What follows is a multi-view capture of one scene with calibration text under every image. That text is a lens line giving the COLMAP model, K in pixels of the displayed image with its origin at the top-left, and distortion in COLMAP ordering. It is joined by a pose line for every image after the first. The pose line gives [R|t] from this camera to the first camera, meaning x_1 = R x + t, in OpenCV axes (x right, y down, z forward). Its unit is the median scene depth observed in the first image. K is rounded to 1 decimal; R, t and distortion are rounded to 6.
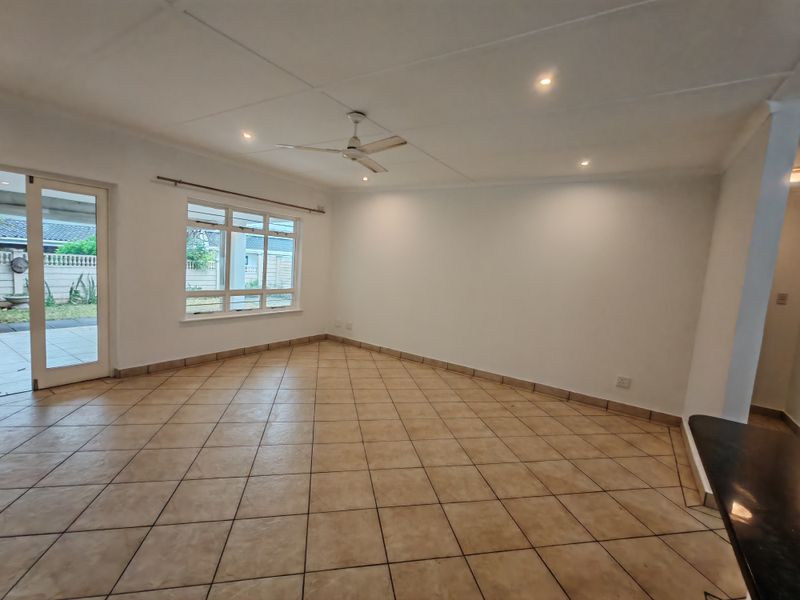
lens RADIAL K [[365.4, 0, 402.1], [0, 365.4, 296.3], [0, 0, 1]] dist [0.000074, 0.000297]
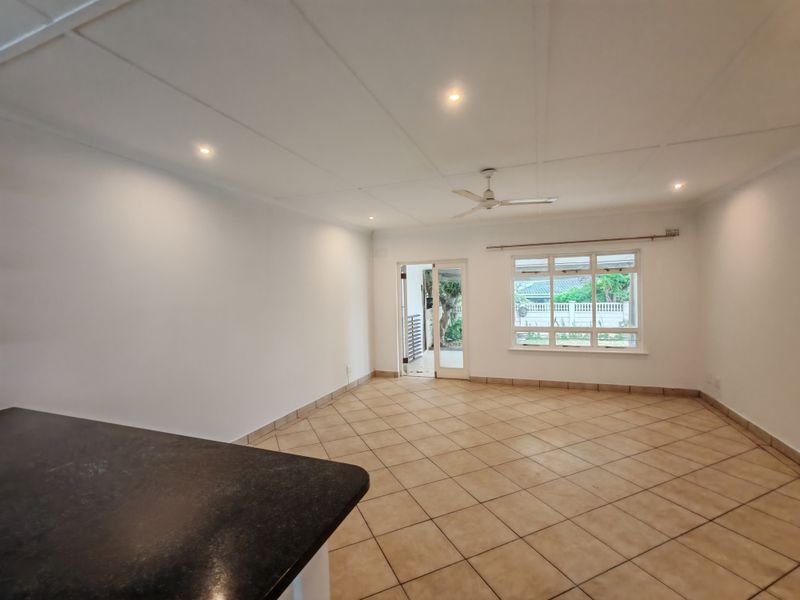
lens RADIAL K [[361.0, 0, 400.0], [0, 361.0, 300.0], [0, 0, 1]] dist [0.001763, 0.000223]
pose [[0.210879, -0.058873, -0.975738, 0.522641], [-0.054414, 0.995930, -0.071851, 0.005454], [0.975996, 0.068245, 0.206818, 0.294572]]
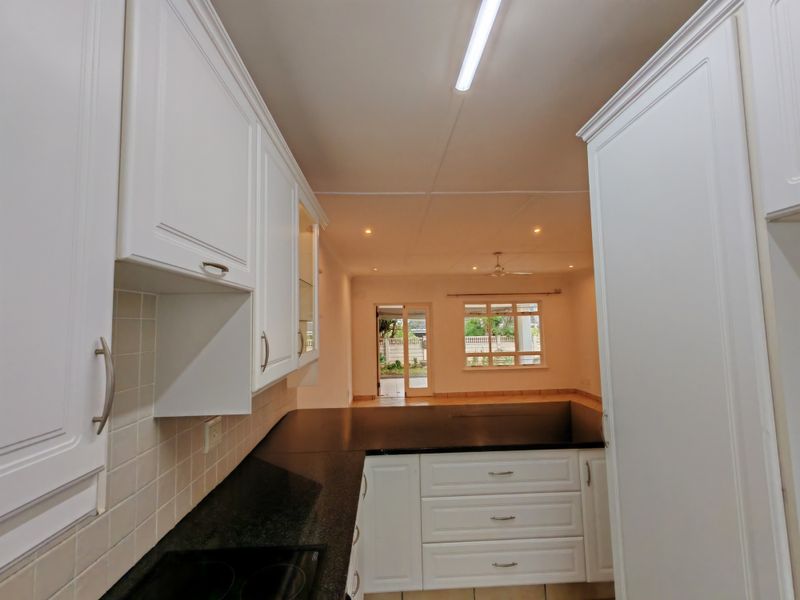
lens RADIAL K [[365.4, 0, 402.1], [0, 365.4, 296.3], [0, 0, 1]] dist [0.000074, 0.000297]
pose [[0.582844, -0.149798, -0.798657, 0.618121], [-0.013671, 0.980914, -0.193960, 0.057415], [0.812469, 0.123967, 0.569673, -0.269576]]
